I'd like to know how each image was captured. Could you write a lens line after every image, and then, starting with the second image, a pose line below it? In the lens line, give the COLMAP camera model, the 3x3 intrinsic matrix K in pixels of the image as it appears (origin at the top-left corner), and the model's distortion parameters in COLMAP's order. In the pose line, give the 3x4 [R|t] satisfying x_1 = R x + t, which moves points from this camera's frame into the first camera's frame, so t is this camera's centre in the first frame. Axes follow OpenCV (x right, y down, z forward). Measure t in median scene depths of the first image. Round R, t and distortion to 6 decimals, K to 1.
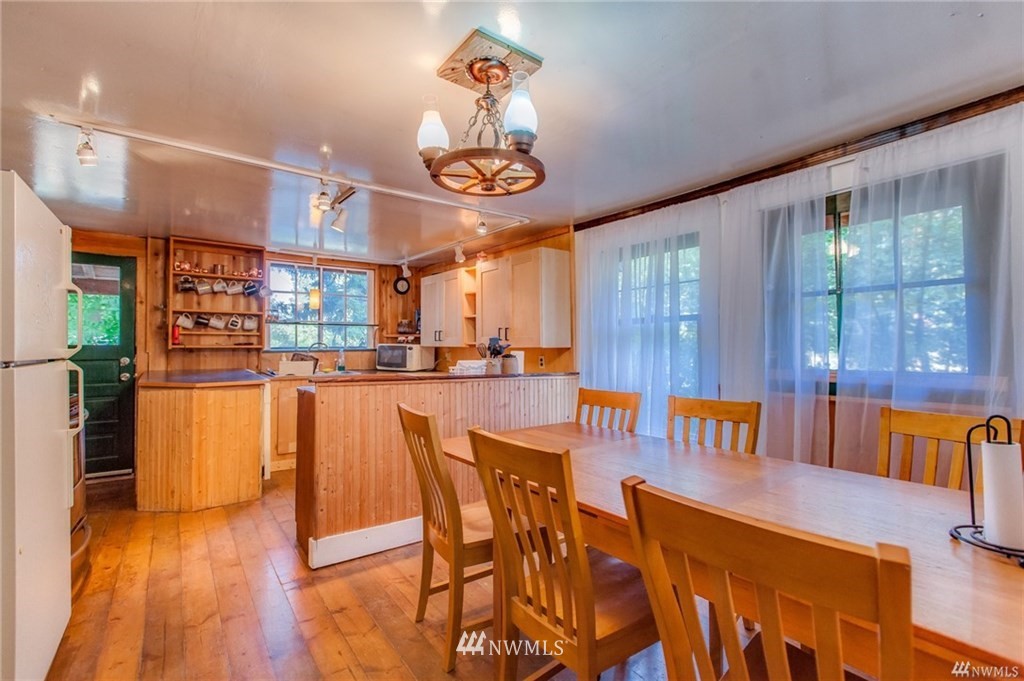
lens RADIAL K [[460.6, 0, 517.8], [0, 460.6, 335.0], [0, 0, 1]] dist [-0.009426, 0.000539]
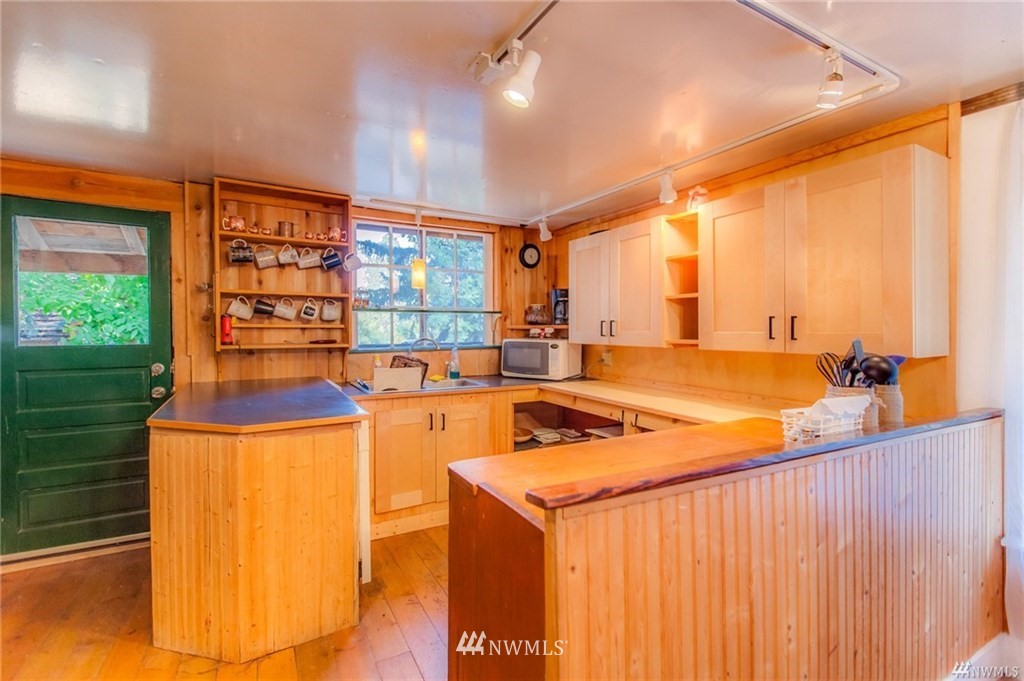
lens RADIAL K [[460.6, 0, 513.0], [0, 460.6, 334.4], [0, 0, 1]] dist [-0.009426, 0.000539]
pose [[0.989969, -0.000284, -0.141281, -0.233832], [0.004450, 0.999565, 0.029171, -0.009908], [0.141212, -0.029507, 0.989540, 0.385428]]
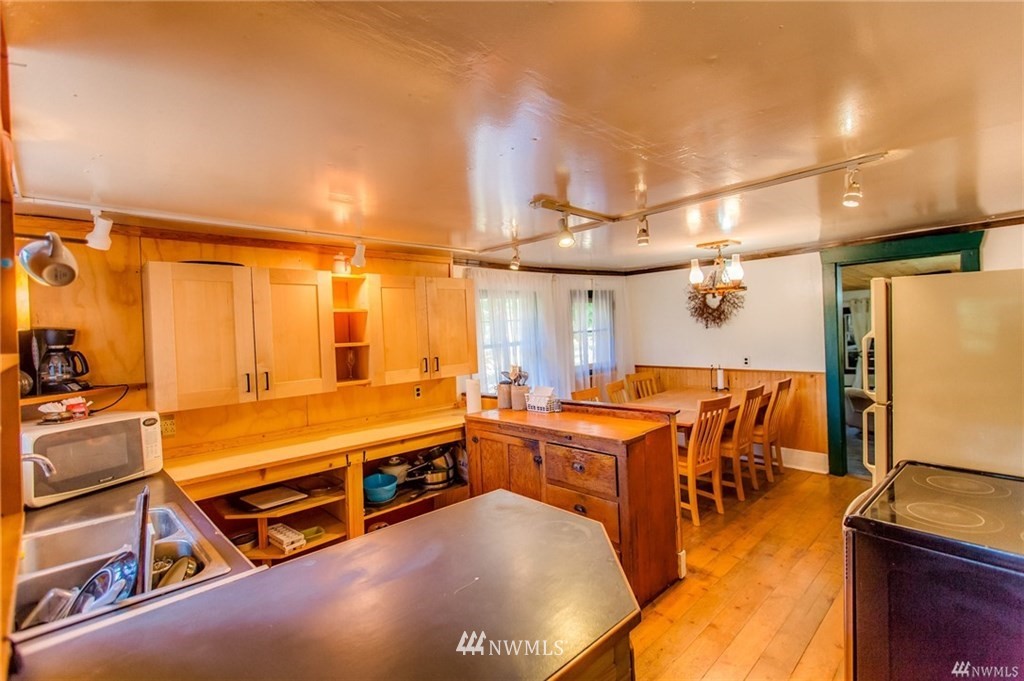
lens RADIAL K [[460.6, 0, 518.0], [0, 460.6, 342.5], [0, 0, 1]] dist [-0.009426, 0.000539]
pose [[-0.129280, -0.025178, 0.991288, -0.817907], [0.023721, 0.999313, 0.028475, -0.058017], [-0.991324, 0.027195, -0.128594, 0.832487]]
